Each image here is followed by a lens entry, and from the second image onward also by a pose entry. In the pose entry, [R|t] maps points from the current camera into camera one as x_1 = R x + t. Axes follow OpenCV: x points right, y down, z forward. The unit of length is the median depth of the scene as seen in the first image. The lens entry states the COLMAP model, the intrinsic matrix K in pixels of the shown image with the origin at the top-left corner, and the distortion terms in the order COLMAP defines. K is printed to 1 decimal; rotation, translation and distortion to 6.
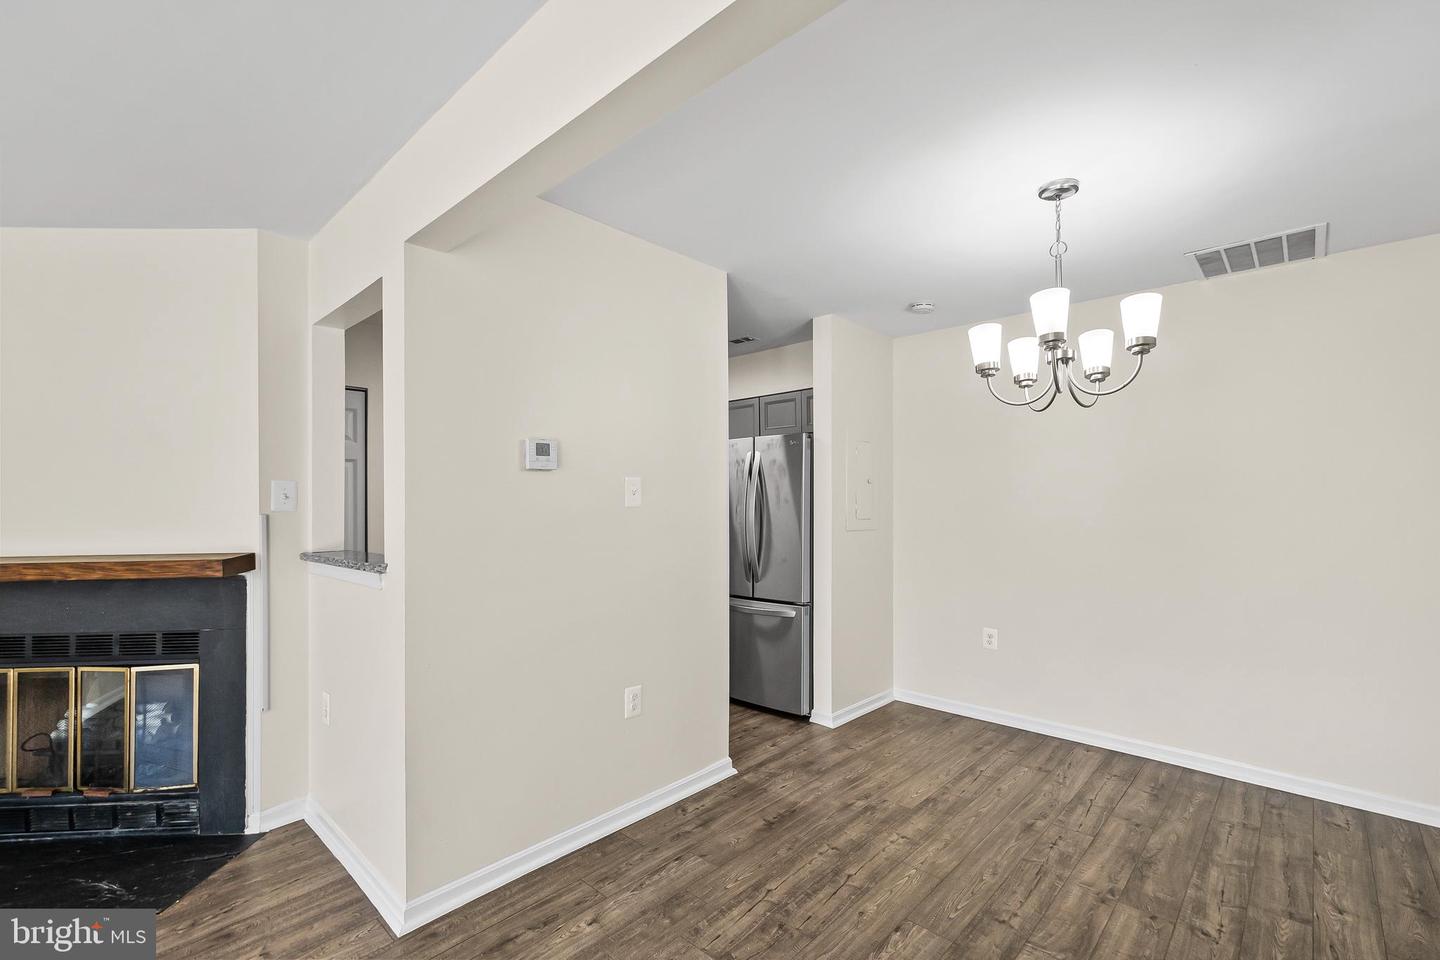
lens RADIAL K [[627.2, 0, 732.0], [0, 627.2, 501.0], [0, 0, 1]] dist [0.010819, -0.000330]
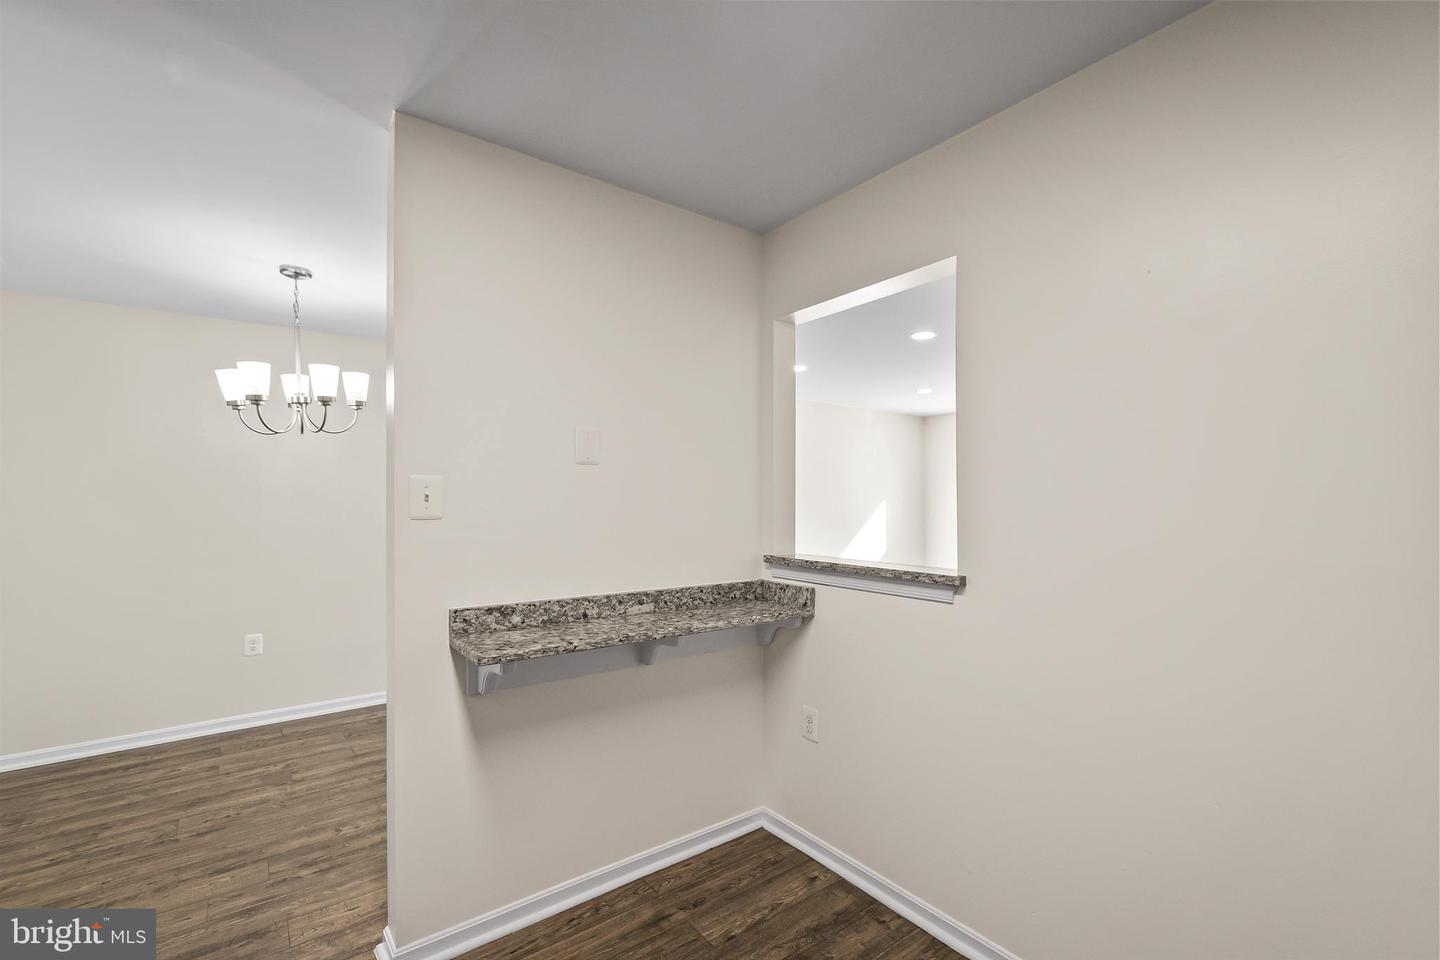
lens RADIAL K [[627.2, 0, 732.0], [0, 627.2, 501.0], [0, 0, 1]] dist [0.010819, -0.000330]
pose [[-0.985417, 0.006095, 0.170050, -0.531786], [0.005653, 0.999979, -0.003084, -0.003102], [-0.170065, -0.002077, -0.985431, 1.861619]]
